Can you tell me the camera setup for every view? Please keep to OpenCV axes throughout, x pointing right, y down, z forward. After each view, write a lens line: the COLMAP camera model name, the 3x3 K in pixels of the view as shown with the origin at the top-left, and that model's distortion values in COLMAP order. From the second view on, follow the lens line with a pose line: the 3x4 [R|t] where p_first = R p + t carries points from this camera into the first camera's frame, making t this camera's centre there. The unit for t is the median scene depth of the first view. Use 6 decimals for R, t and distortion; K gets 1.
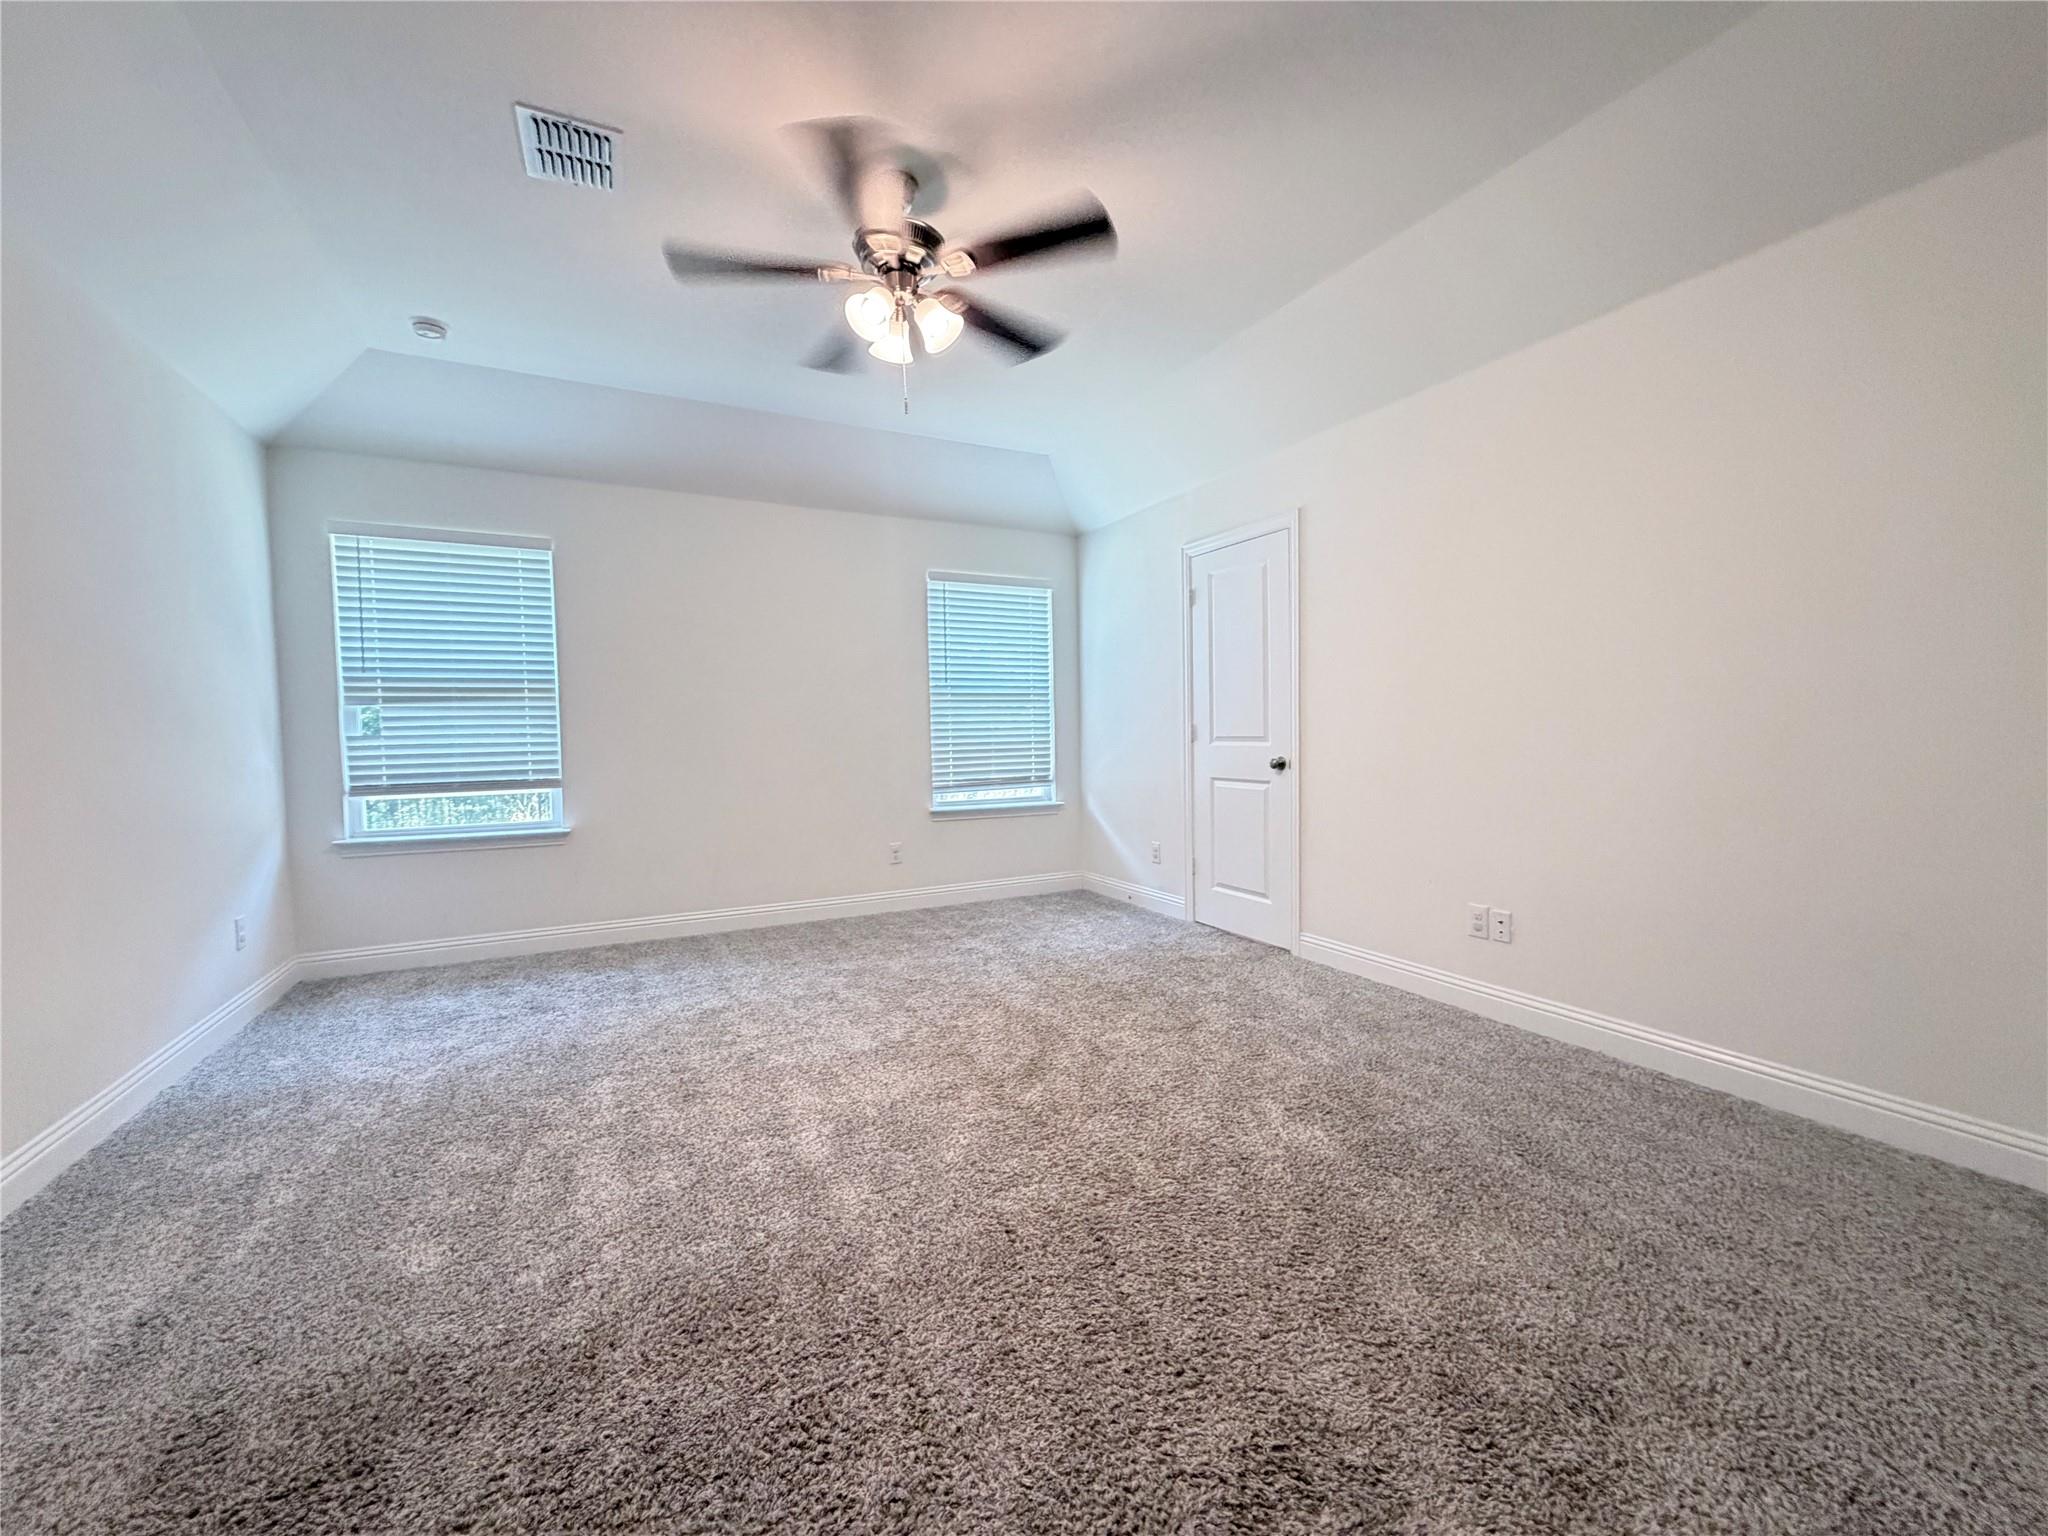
lens RADIAL K [[820.4, 0, 1020.2], [0, 820.4, 769.8], [0, 0, 1]] dist [0.000073, -0.000027]
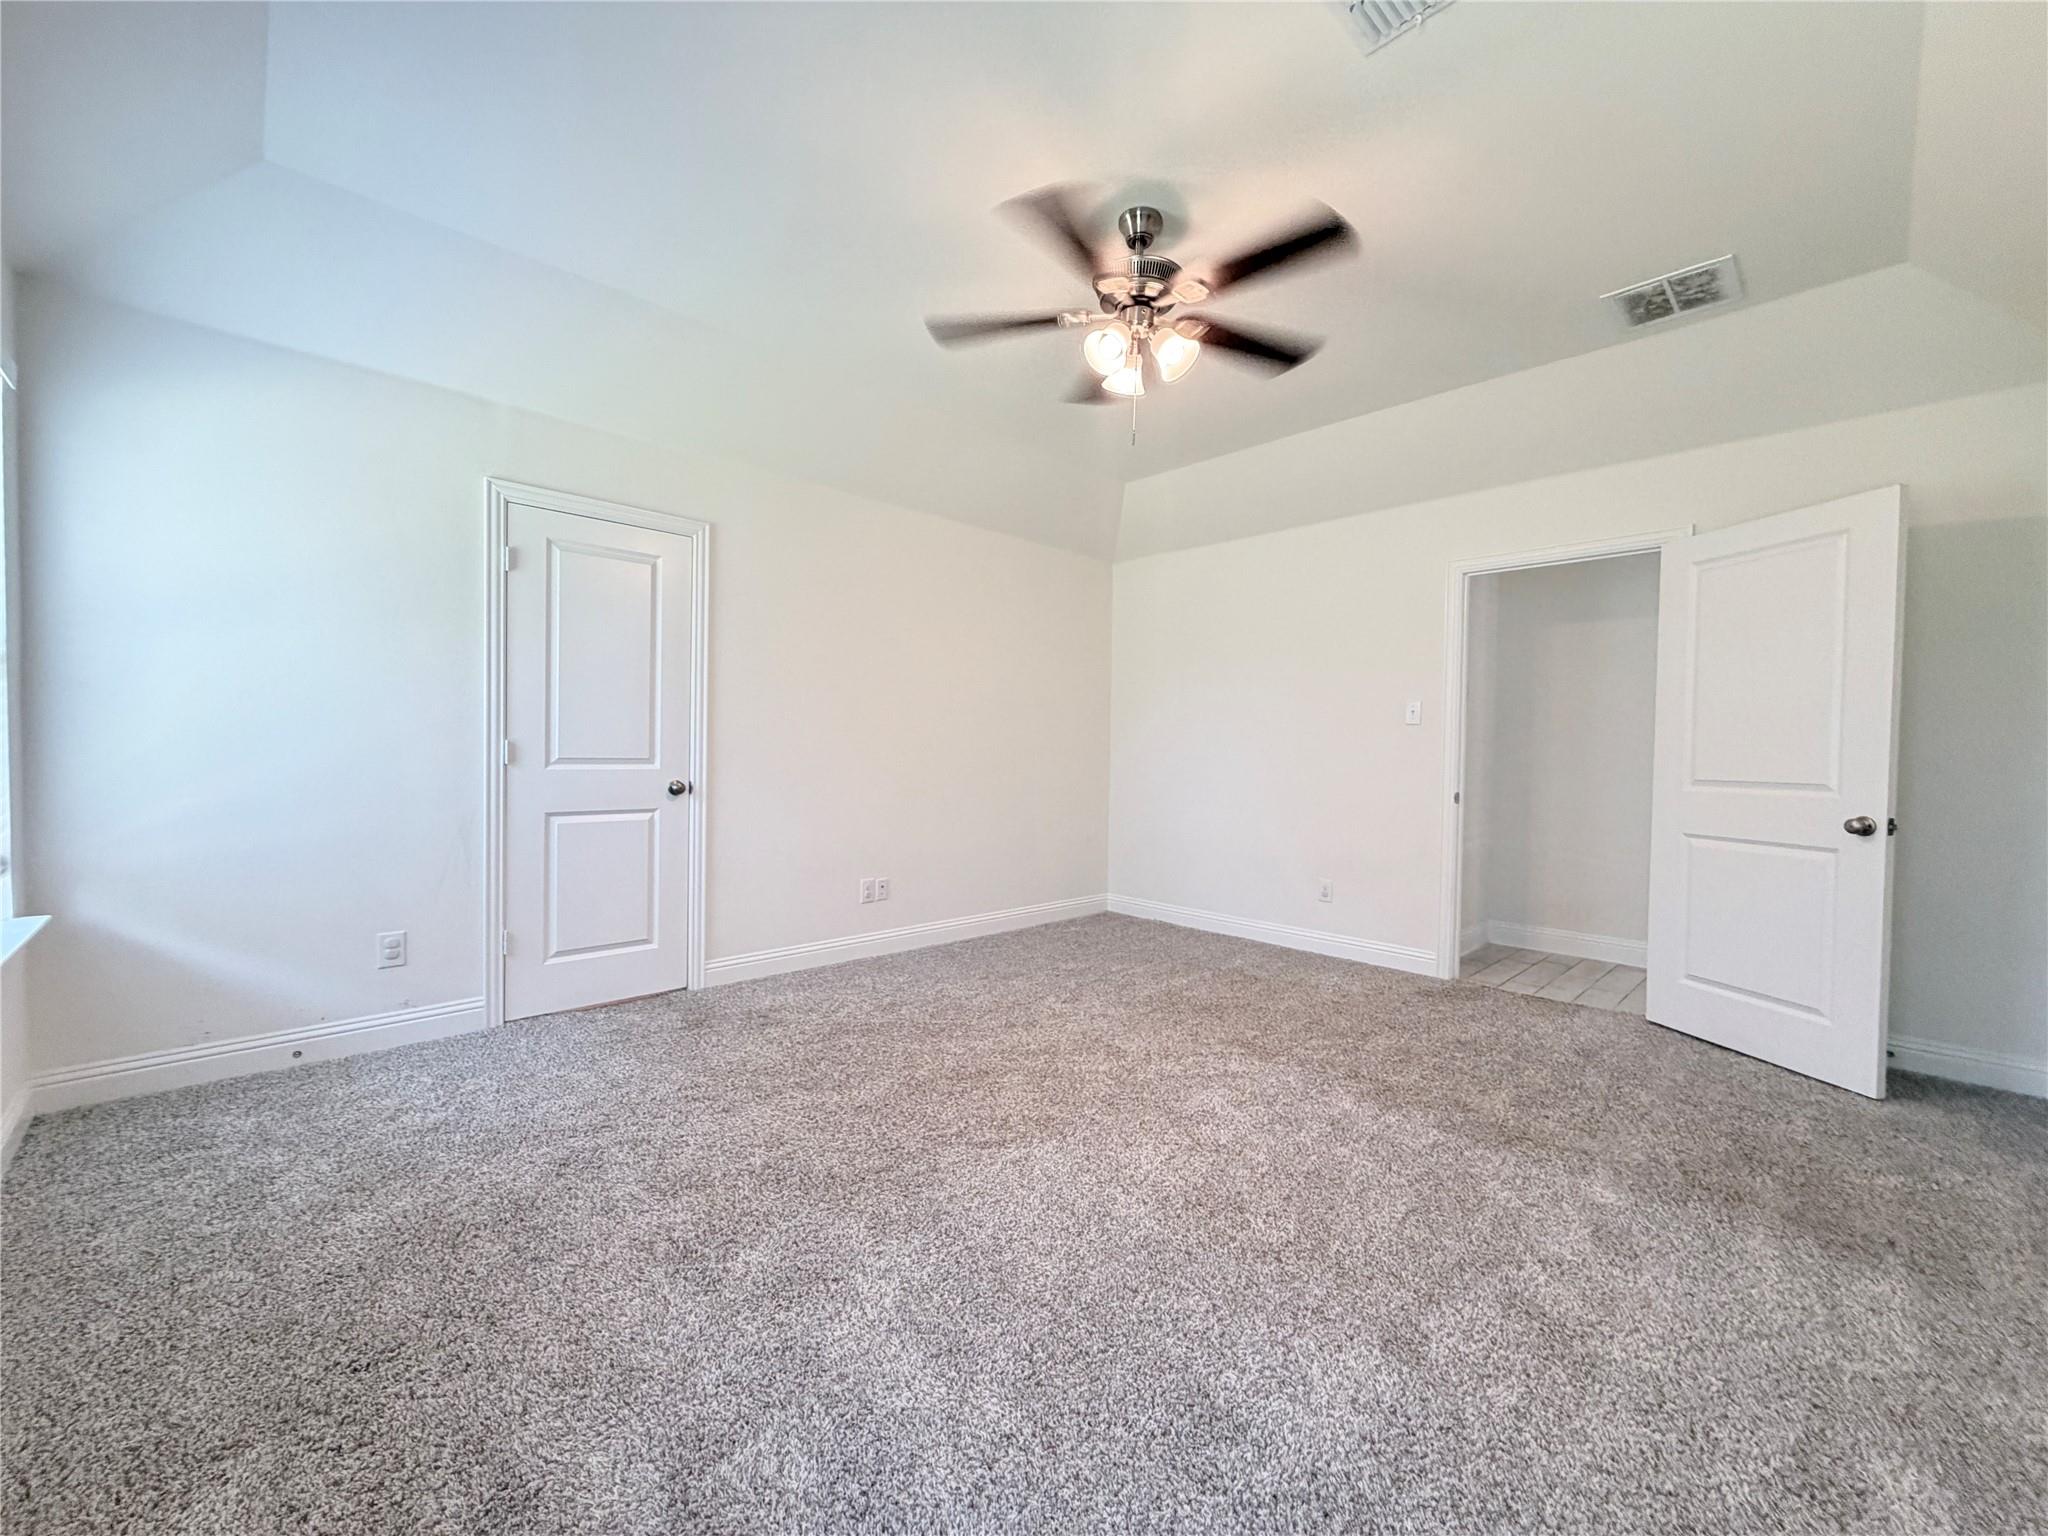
lens RADIAL K [[880.2, 0, 1018.2], [0, 880.2, 753.3], [0, 0, 1]] dist [0.031792, 0.000208]
pose [[-0.283930, -0.017369, 0.958688, -0.736537], [0.019927, 0.999513, 0.024010, -0.062332], [-0.958638, 0.025921, -0.283445, 0.915241]]
